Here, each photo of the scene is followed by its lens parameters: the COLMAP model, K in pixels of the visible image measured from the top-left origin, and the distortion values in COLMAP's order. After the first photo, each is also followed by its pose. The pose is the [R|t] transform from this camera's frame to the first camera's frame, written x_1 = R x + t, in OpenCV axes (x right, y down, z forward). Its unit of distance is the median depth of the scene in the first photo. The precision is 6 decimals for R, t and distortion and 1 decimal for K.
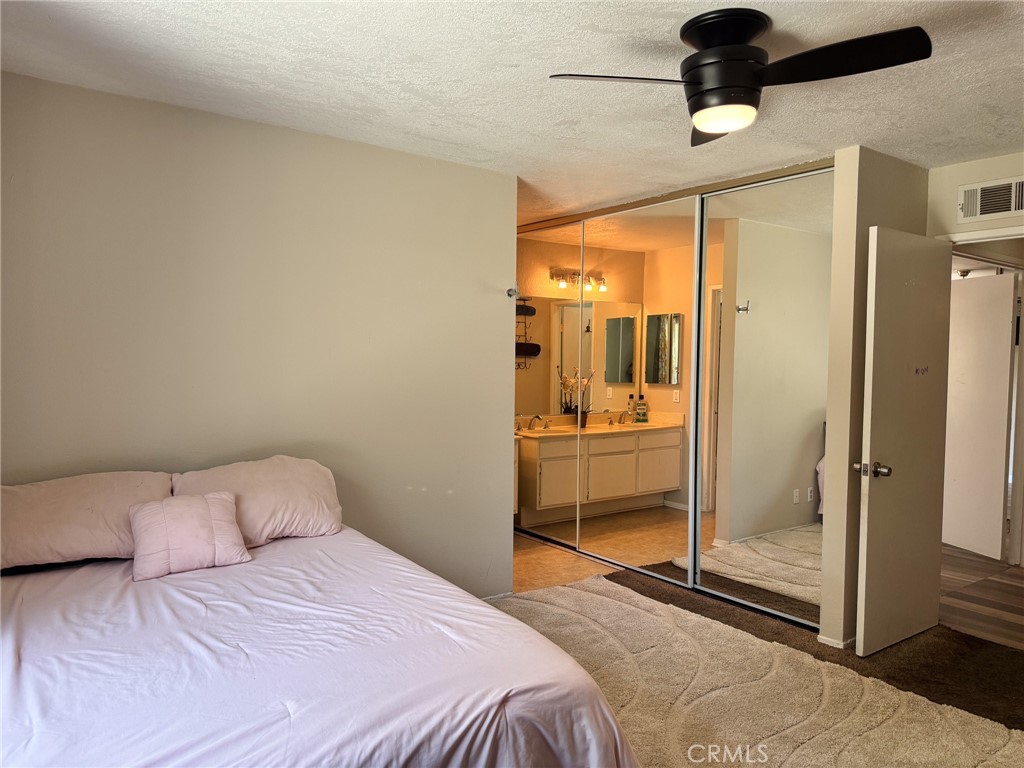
lens RADIAL K [[739.1, 0, 512.0], [0, 739.1, 384.0], [0, 0, 1]] dist [0.077491, -0.001949]
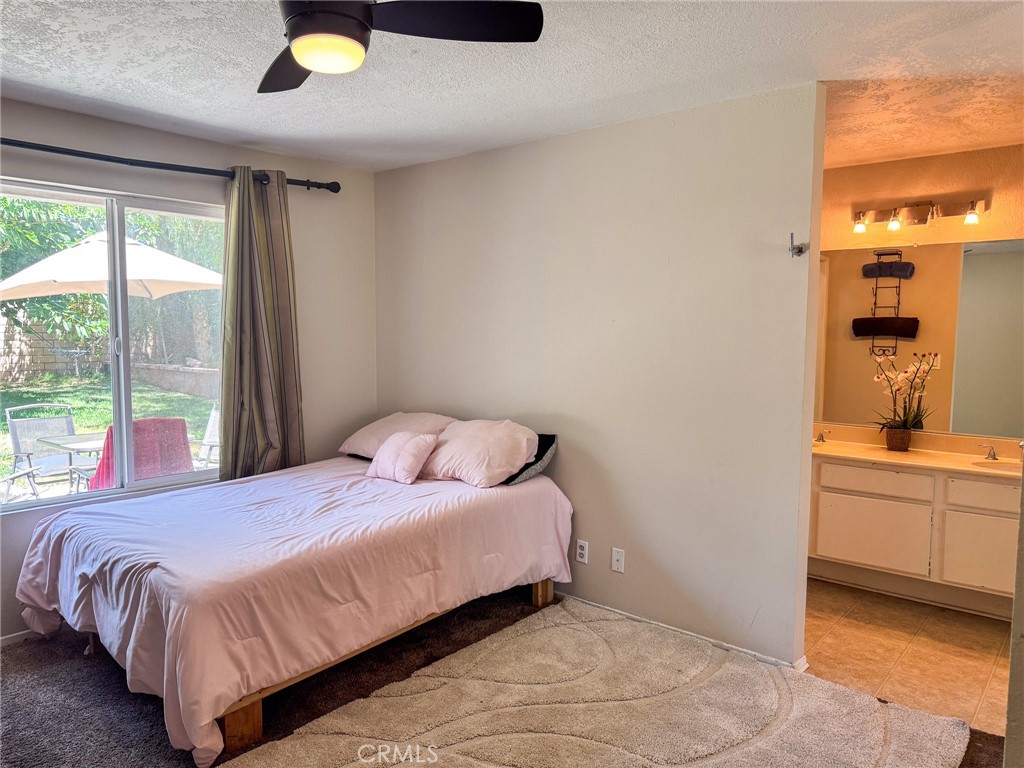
lens RADIAL K [[739.1, 0, 512.0], [0, 739.1, 384.0], [0, 0, 1]] dist [0.077491, -0.001949]
pose [[0.245452, 0.058935, -0.967616, 0.645098], [-0.051786, 0.997522, 0.047620, -0.011864], [0.968024, 0.038420, 0.247896, 0.540079]]
